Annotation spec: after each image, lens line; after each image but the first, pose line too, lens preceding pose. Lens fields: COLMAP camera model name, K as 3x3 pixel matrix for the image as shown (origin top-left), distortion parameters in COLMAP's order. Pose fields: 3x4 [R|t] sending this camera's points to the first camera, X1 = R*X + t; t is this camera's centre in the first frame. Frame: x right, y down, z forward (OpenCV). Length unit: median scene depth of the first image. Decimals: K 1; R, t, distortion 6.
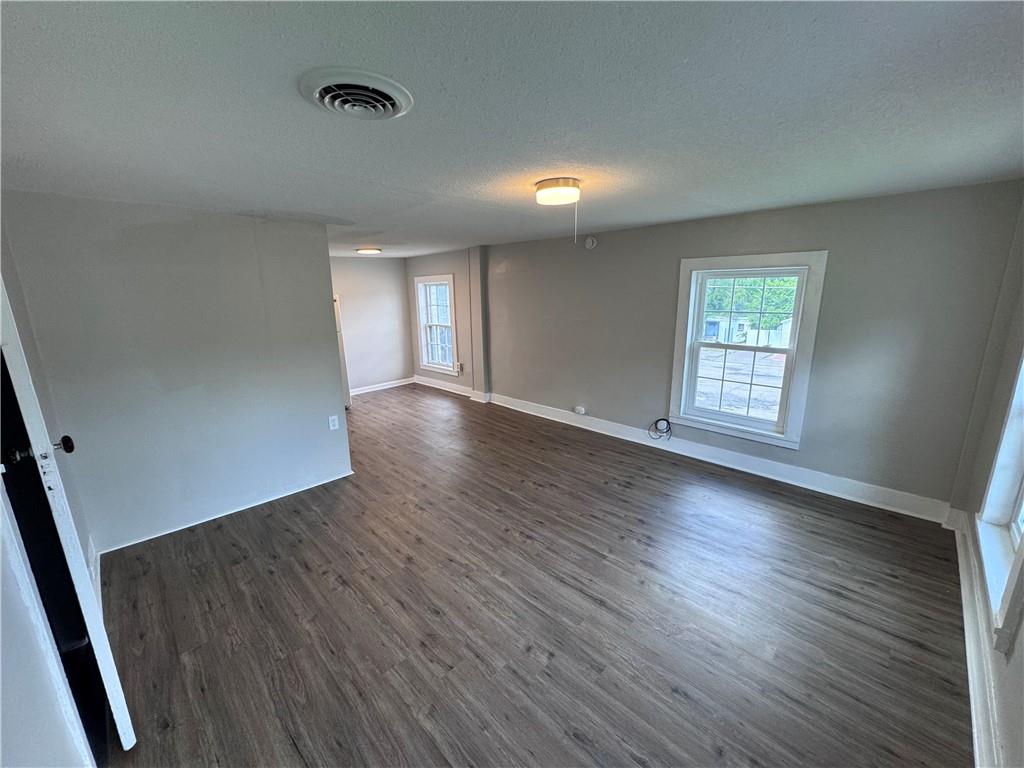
lens RADIAL K [[407.1, 0, 512.0], [0, 407.1, 384.0], [0, 0, 1]] dist [-0.002117, -0.000094]
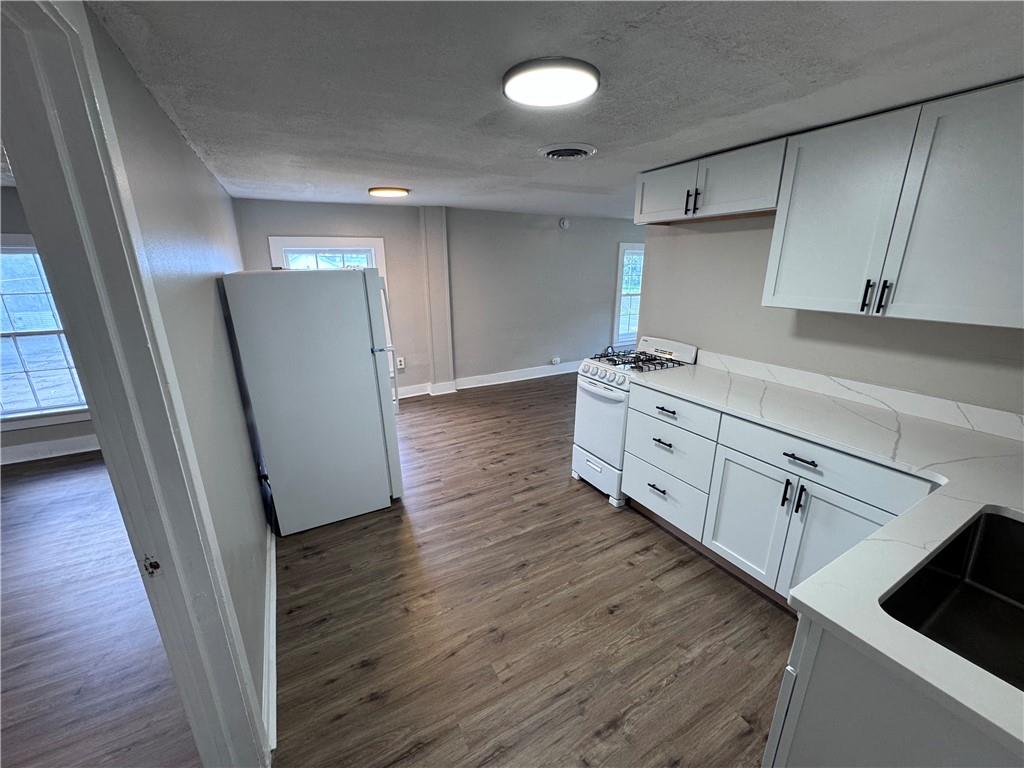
lens RADIAL K [[407.1, 0, 512.0], [0, 407.1, 384.0], [0, 0, 1]] dist [-0.002117, -0.000094]
pose [[0.274245, -0.262751, 0.925069, -1.595522], [0.214263, 0.954464, 0.207580, -0.238206], [-0.937487, 0.141280, 0.318055, 1.150406]]
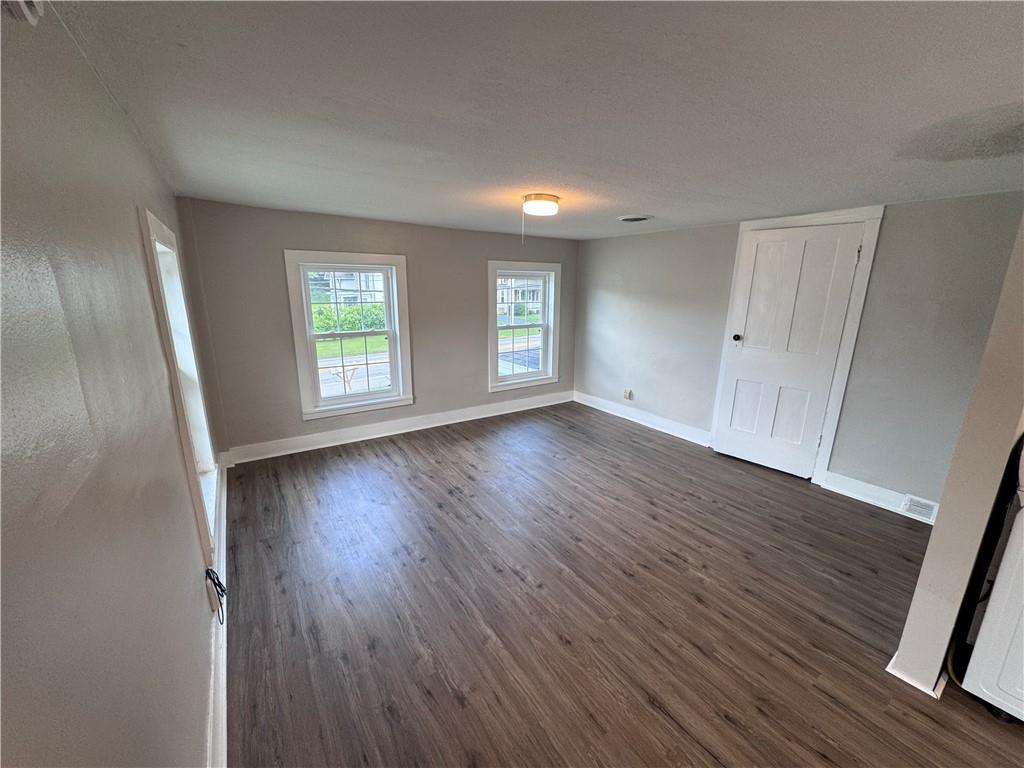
lens RADIAL K [[407.1, 0, 512.0], [0, 407.1, 384.0], [0, 0, 1]] dist [-0.002117, -0.000094]
pose [[-0.981586, -0.044622, 0.185735, -0.038934], [0.043615, 0.894295, 0.445347, -0.373657], [-0.185974, 0.445248, -0.875881, 1.633193]]
